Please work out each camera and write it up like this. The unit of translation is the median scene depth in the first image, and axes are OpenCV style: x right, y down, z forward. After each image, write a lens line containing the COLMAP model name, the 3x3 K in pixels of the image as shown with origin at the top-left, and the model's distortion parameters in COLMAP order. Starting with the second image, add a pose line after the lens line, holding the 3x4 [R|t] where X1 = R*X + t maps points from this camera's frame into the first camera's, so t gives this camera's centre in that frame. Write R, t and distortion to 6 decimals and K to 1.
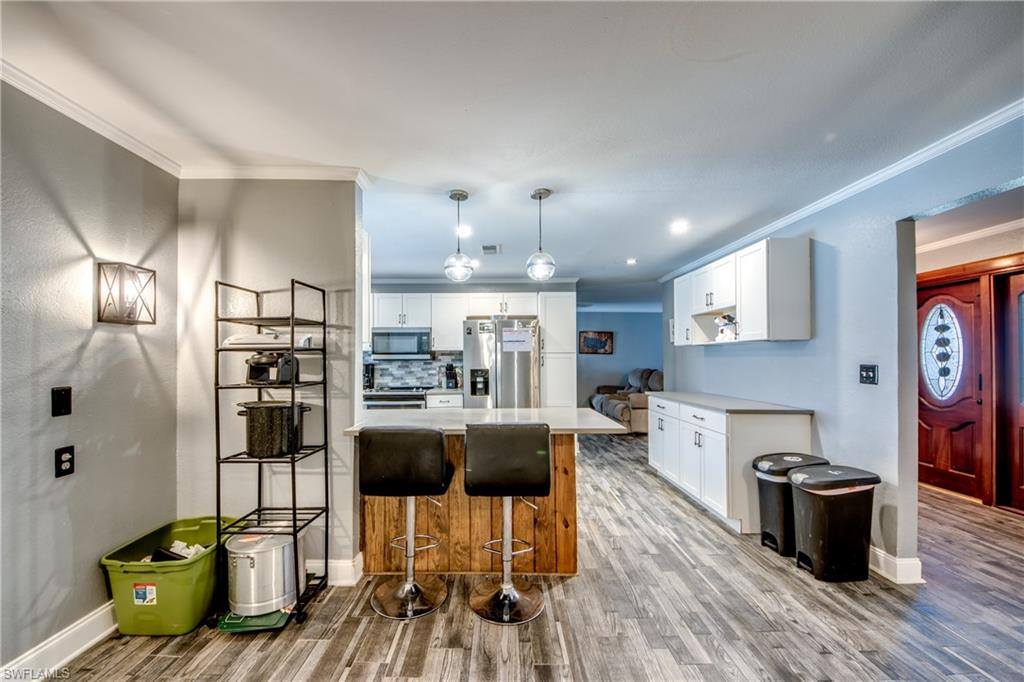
lens RADIAL K [[393.4, 0, 503.1], [0, 393.4, 352.3], [0, 0, 1]] dist [0.026868, -0.022137]
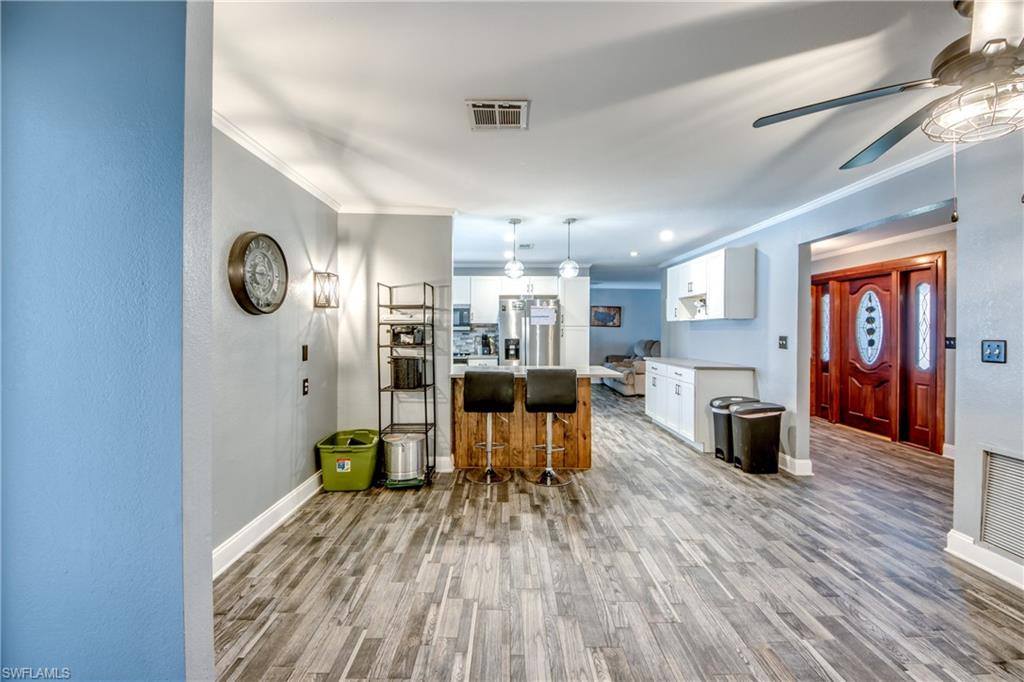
lens RADIAL K [[417.3, 0, 512.4], [0, 417.3, 331.2], [0, 0, 1]] dist [0.037089, -0.022183]
pose [[0.999891, 0.006970, 0.013014, -0.120957], [-0.007203, 0.999814, 0.017916, -0.007776], [-0.012887, -0.018008, 0.999755, -0.517546]]
